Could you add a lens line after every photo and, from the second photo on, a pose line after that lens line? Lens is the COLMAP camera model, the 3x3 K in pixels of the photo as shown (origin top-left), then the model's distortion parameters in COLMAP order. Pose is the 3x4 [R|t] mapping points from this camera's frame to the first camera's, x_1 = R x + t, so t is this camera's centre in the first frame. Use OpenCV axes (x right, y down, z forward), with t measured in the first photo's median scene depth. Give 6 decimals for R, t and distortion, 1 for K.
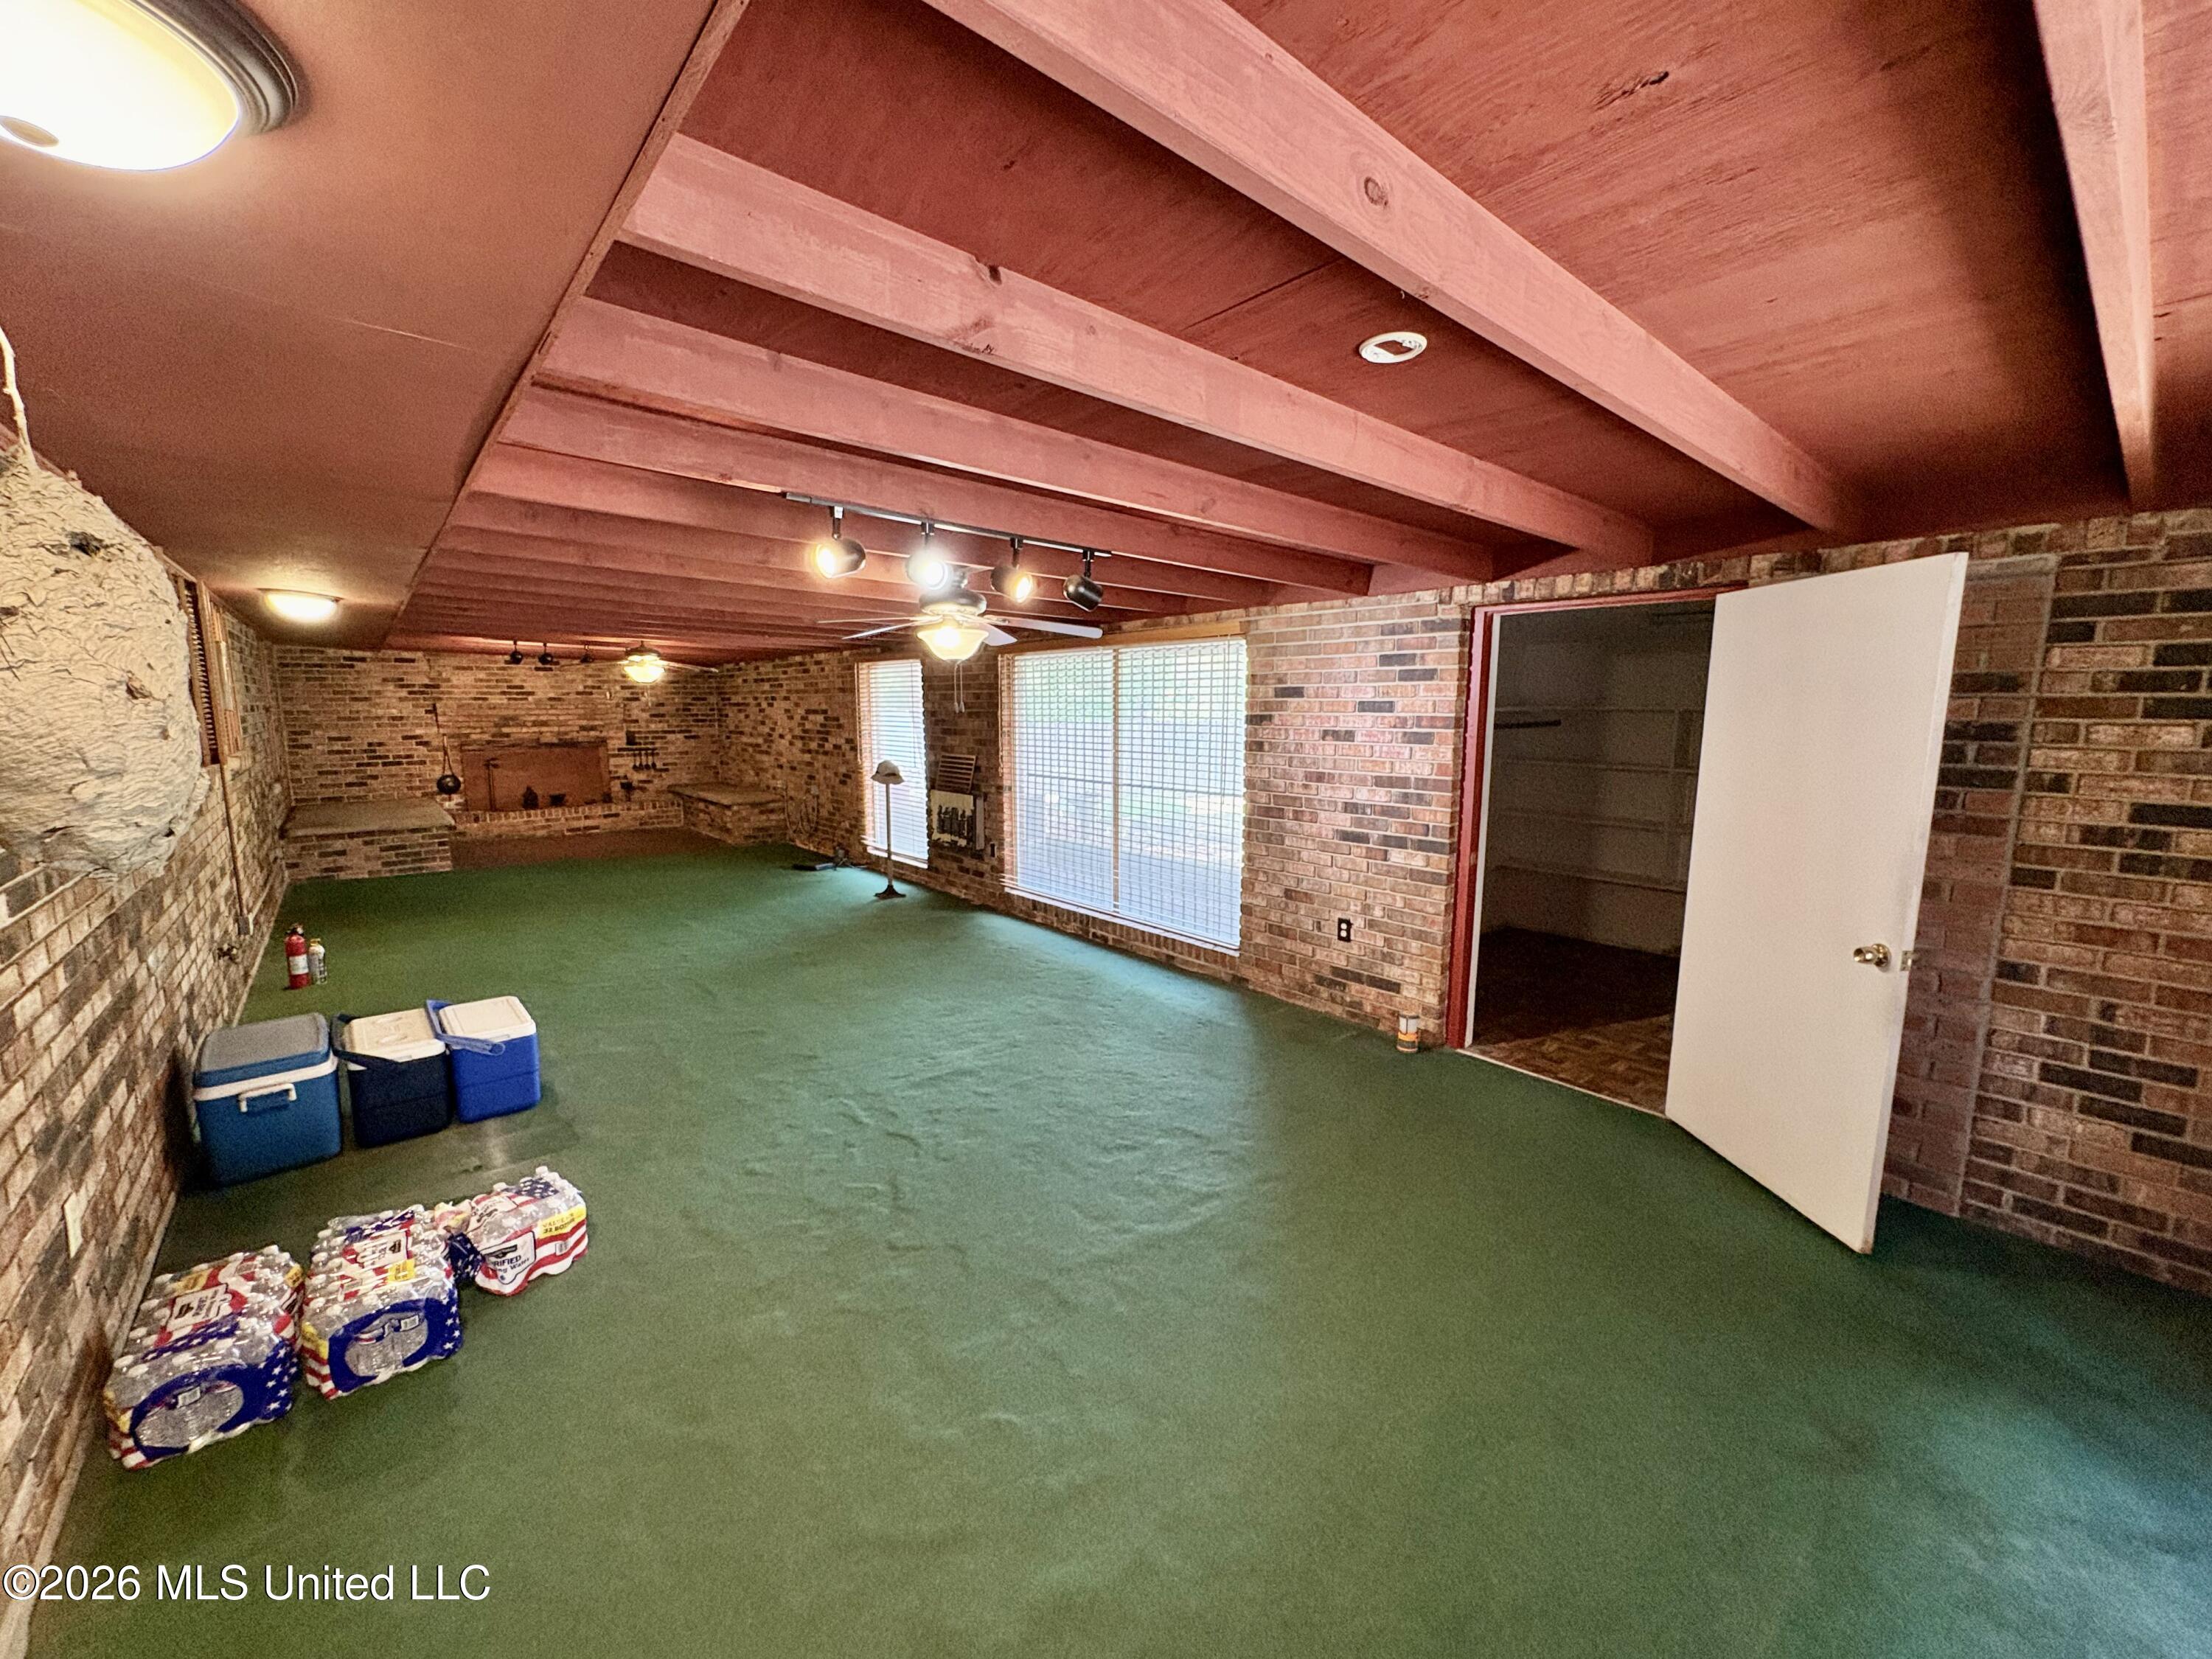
lens RADIAL K [[876.5, 0, 1103.3], [0, 876.5, 825.1], [0, 0, 1]] dist [-0.000793, 0.000052]
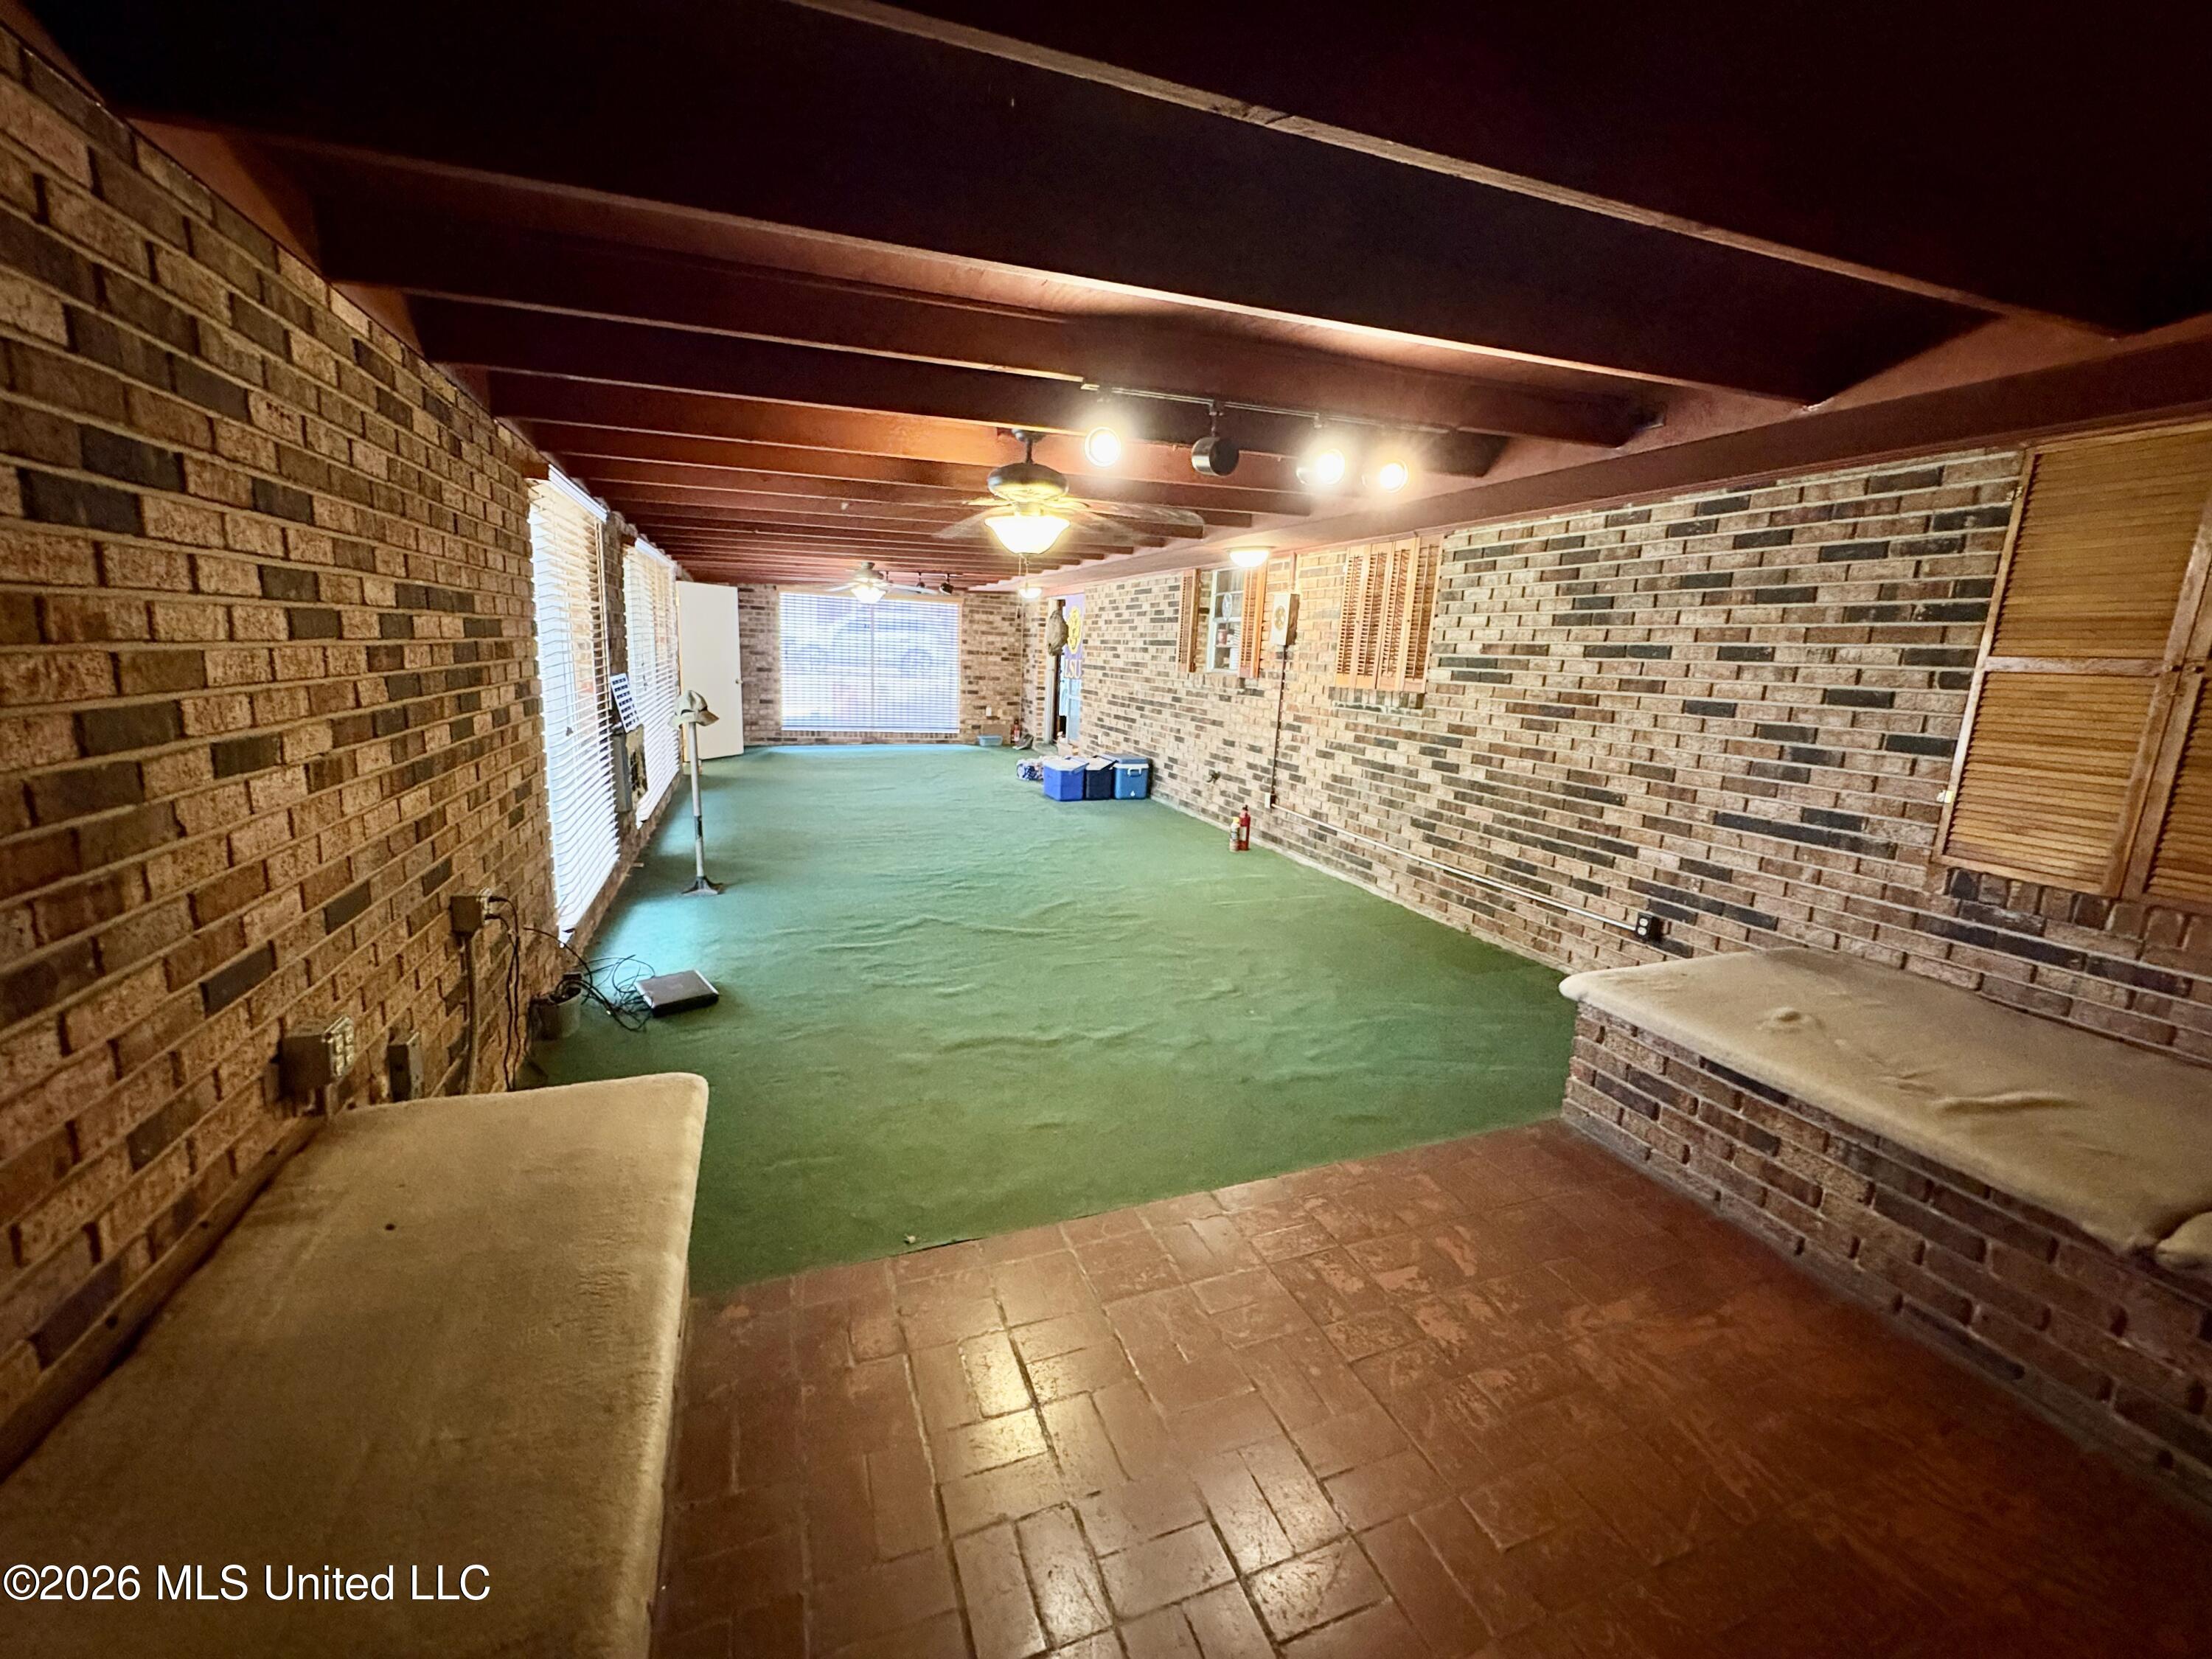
lens RADIAL K [[886.9, 0, 1106.0], [0, 886.9, 829.5], [0, 0, 1]] dist [0.000182, 0.000346]
pose [[-0.940750, -0.110132, 0.320717, -1.155440], [-0.000540, 0.946276, 0.323361, -0.288608], [-0.339099, 0.304028, -0.890269, 2.283285]]
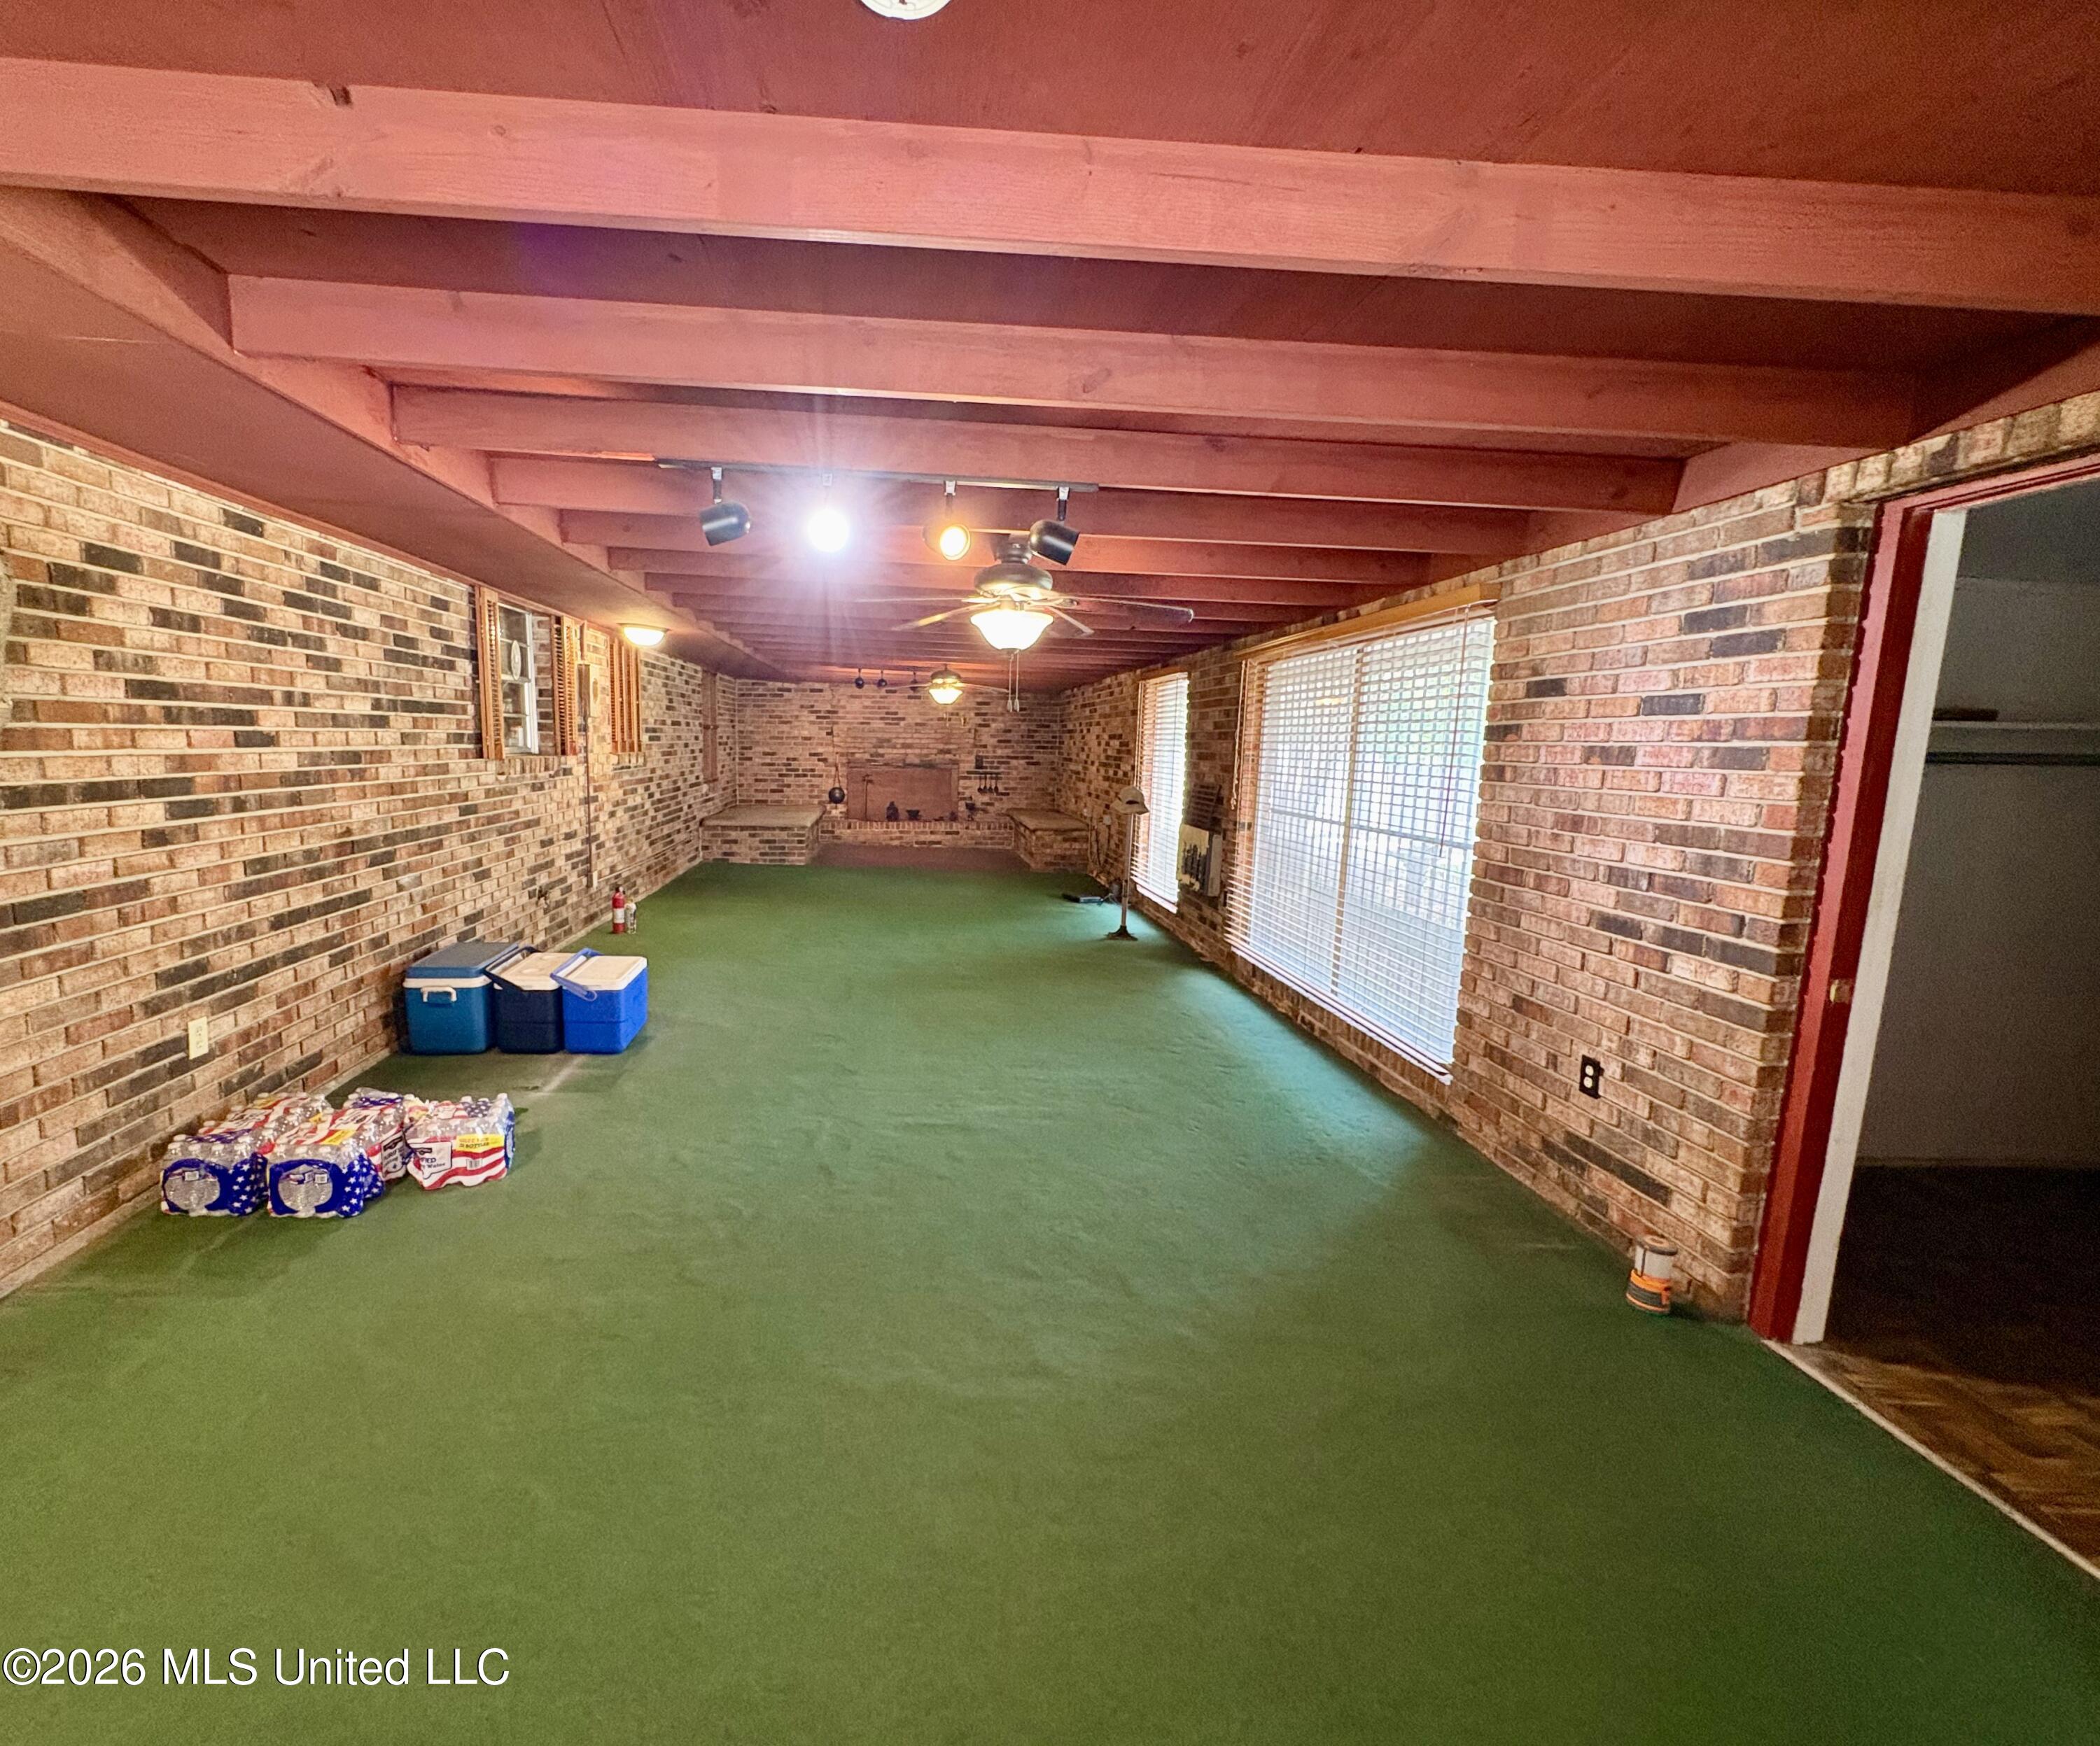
lens RADIAL K [[926.5, 0, 945.6], [0, 926.5, 869.7], [0, 0, 1]] dist [-0.000096, 0.000572]
pose [[0.791590, 0.098729, -0.603024, 0.273877], [-0.101640, 0.994387, 0.029382, 0.003426], [0.602540, 0.038033, 0.797182, 0.199630]]
